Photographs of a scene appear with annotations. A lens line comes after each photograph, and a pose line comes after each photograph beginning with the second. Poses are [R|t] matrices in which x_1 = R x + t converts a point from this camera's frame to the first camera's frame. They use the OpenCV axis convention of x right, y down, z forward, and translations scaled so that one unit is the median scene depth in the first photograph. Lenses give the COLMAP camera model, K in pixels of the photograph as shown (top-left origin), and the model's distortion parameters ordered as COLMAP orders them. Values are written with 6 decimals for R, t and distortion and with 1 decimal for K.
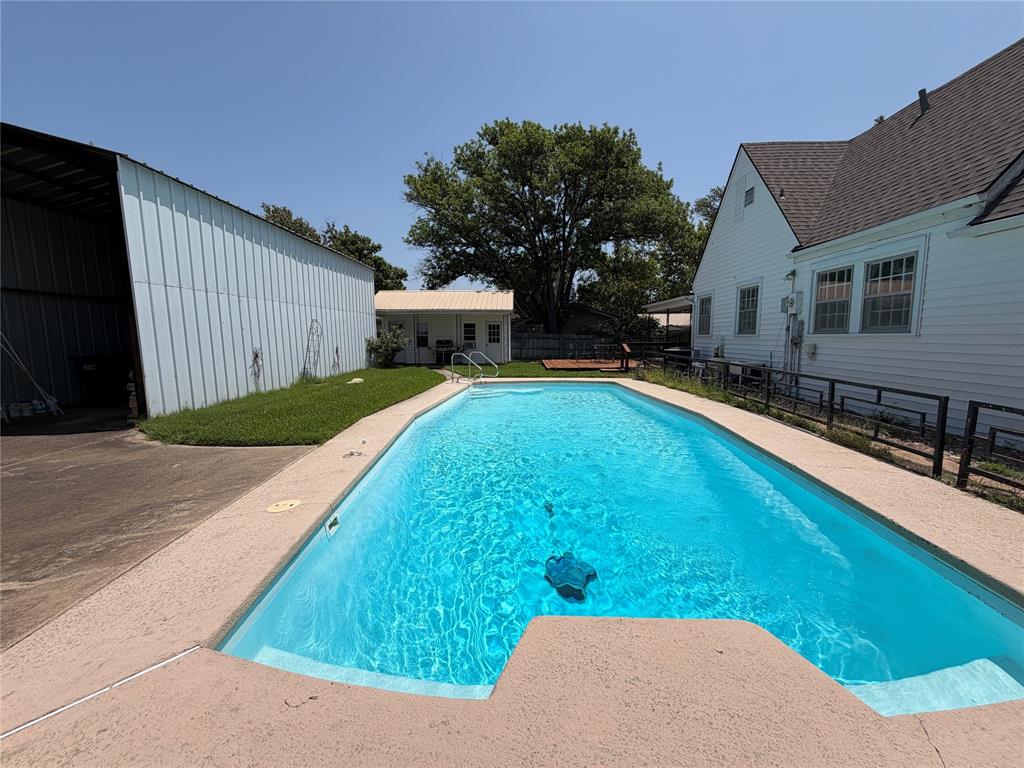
lens RADIAL K [[409.1, 0, 510.6], [0, 409.1, 384.7], [0, 0, 1]] dist [0.001414, -0.000508]
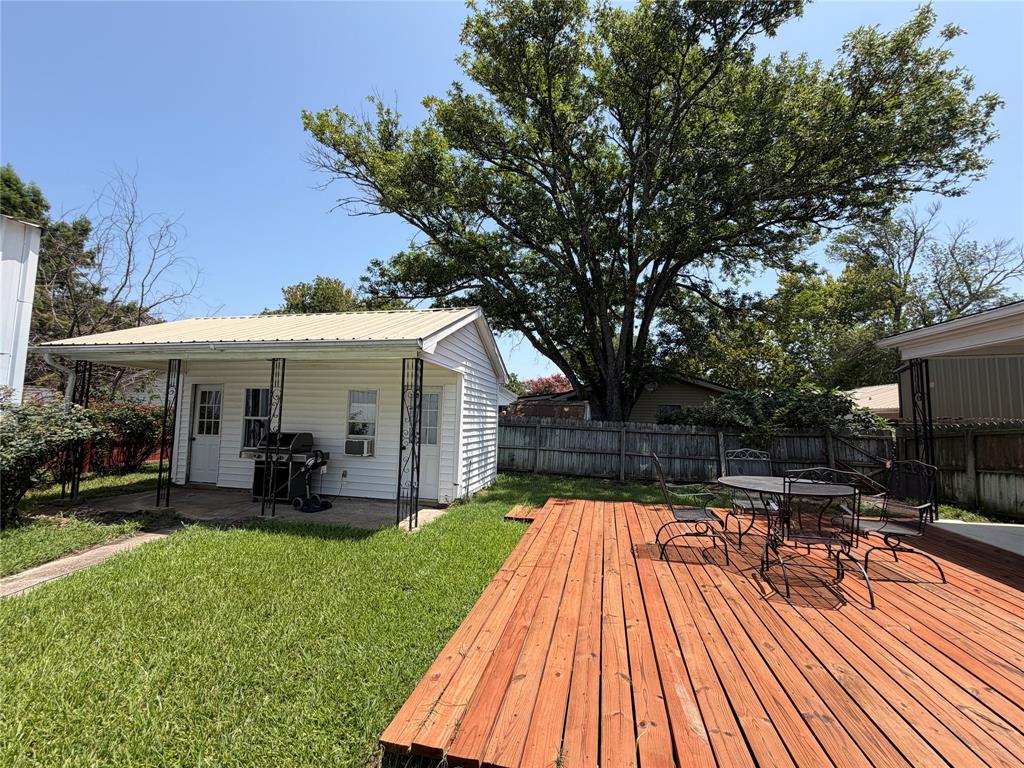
lens RADIAL K [[409.1, 0, 510.6], [0, 409.1, 384.7], [0, 0, 1]] dist [0.001414, -0.000508]
pose [[0.981472, 0.011823, -0.191238, 0.236982], [-0.049157, 0.980225, -0.191682, -0.188634], [0.185191, 0.197531, 0.962645, 1.422827]]
